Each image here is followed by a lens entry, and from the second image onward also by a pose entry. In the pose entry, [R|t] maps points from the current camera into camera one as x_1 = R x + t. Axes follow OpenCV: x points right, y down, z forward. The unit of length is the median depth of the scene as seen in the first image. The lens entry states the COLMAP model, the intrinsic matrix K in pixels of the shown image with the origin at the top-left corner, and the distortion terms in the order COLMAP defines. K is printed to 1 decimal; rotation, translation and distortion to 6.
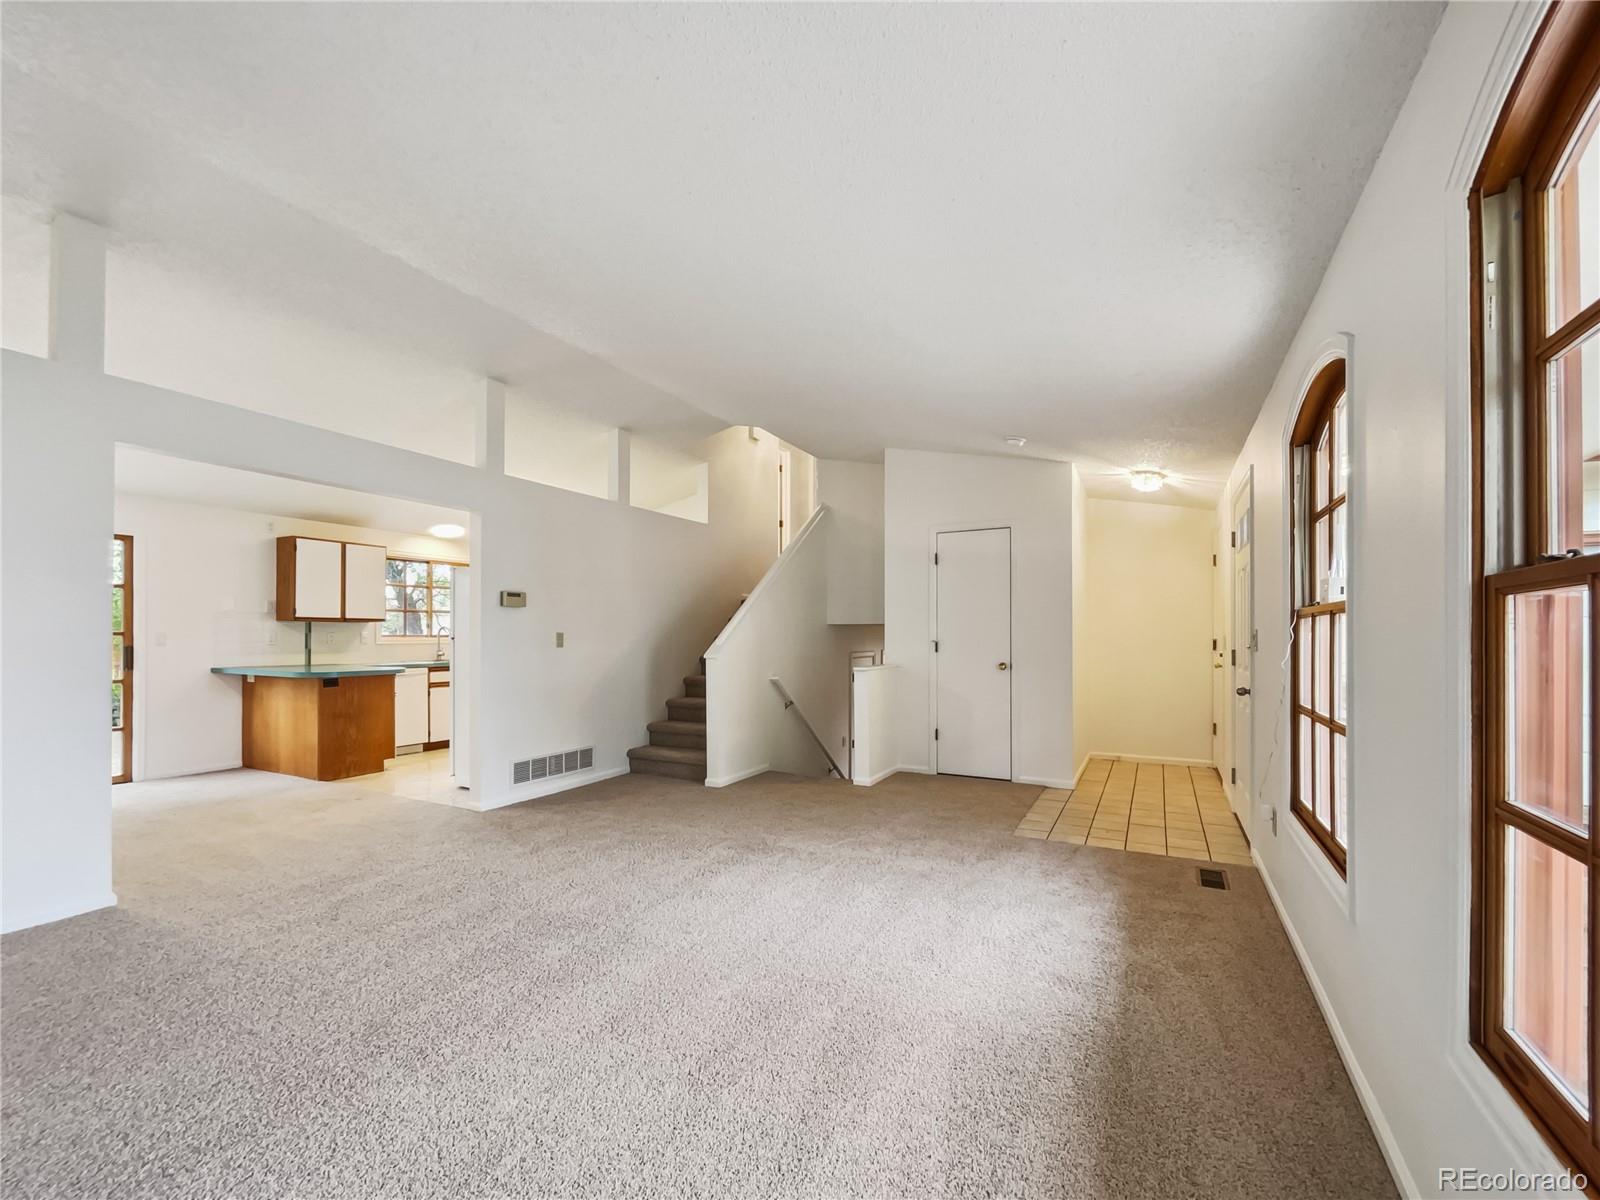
lens RADIAL K [[670.6, 0, 816.2], [0, 670.6, 633.4], [0, 0, 1]] dist [-0.003585, 0.001436]
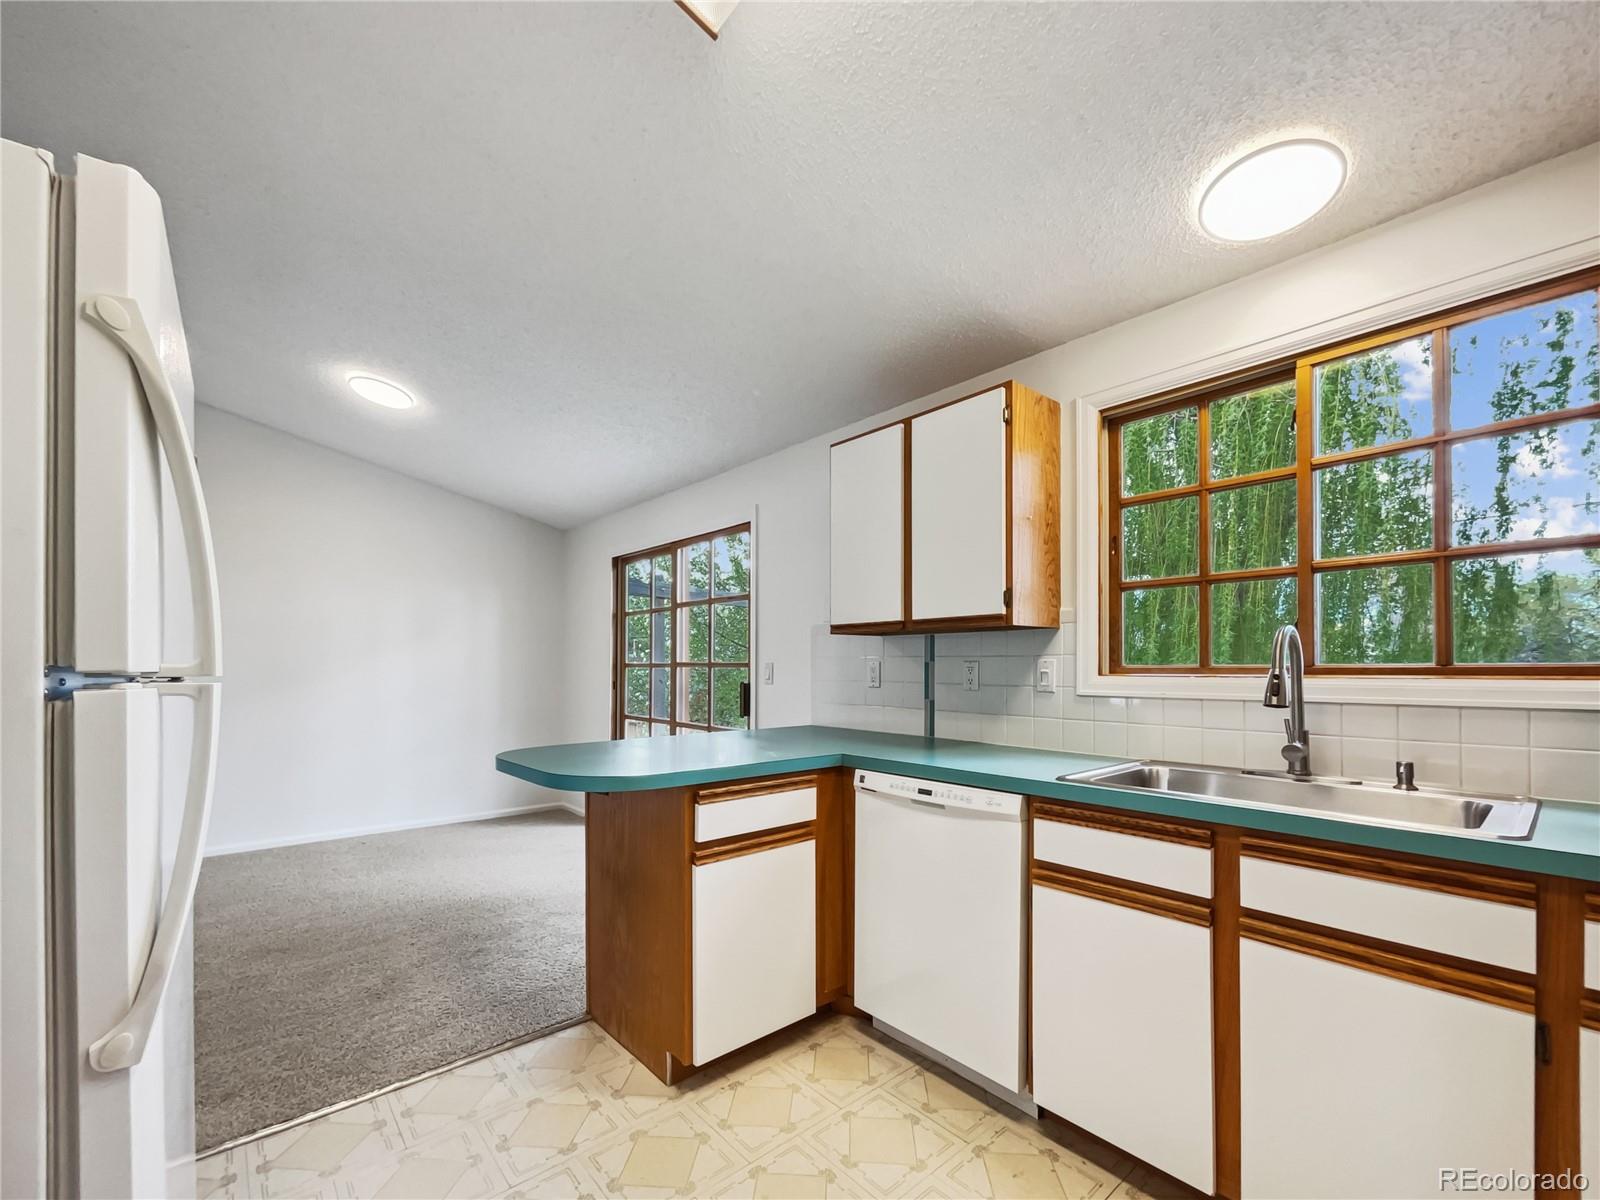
lens RADIAL K [[670.6, 0, 808.6], [0, 670.6, 666.6], [0, 0, 1]] dist [-0.003585, 0.001436]
pose [[-0.362910, -0.004070, -0.931815, -0.370059], [-0.002792, 0.999991, -0.003281, 0.004252], [0.931820, 0.001411, -0.362918, 1.186658]]
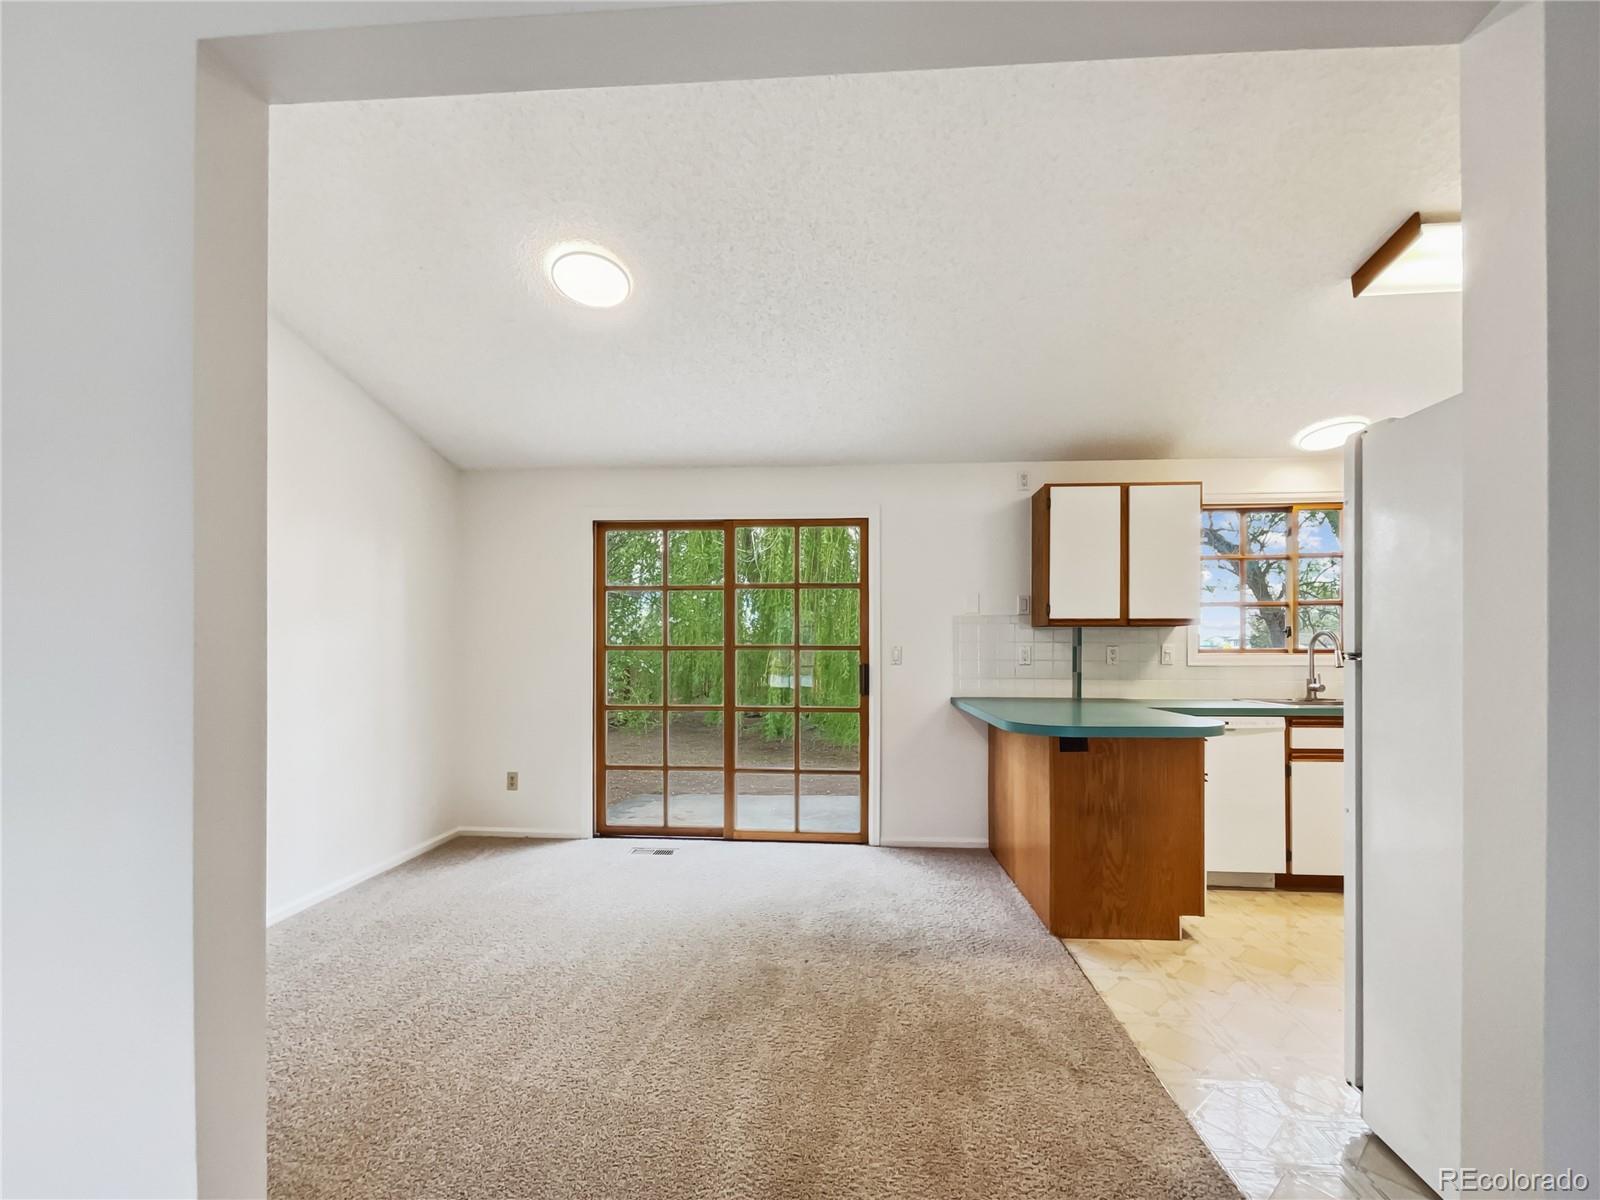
lens RADIAL K [[670.6, 0, 806.3], [0, 670.6, 649.2], [0, 0, 1]] dist [-0.003585, 0.001436]
pose [[0.393559, -0.006191, -0.919279, -0.321374], [-0.000060, 0.999977, -0.006760, 0.006907], [0.919299, 0.002715, 0.393550, 0.582283]]
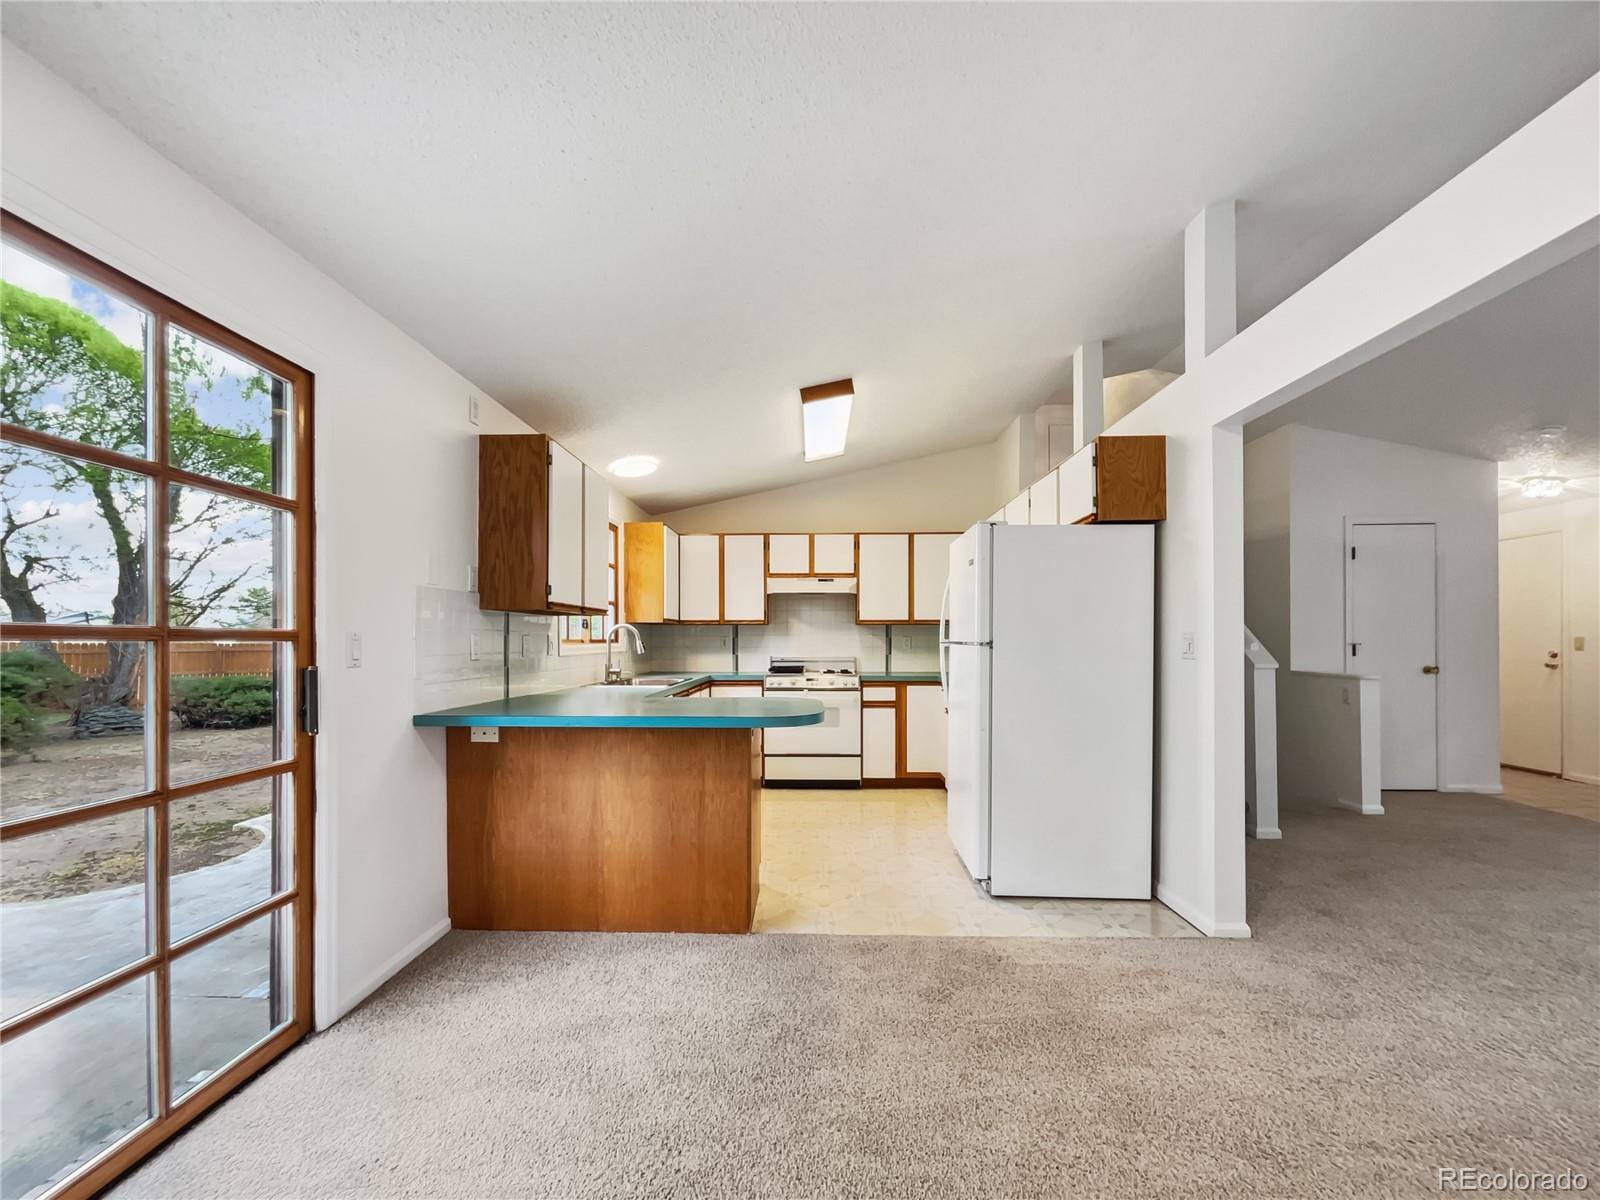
lens RADIAL K [[670.6, 0, 799.5], [0, 670.6, 638.5], [0, 0, 1]] dist [-0.003585, 0.001436]
pose [[0.899497, -0.002033, 0.436922, -0.856862], [0.003506, 0.999991, -0.002565, 0.004045], [-0.436913, 0.003839, 0.899496, 0.499052]]
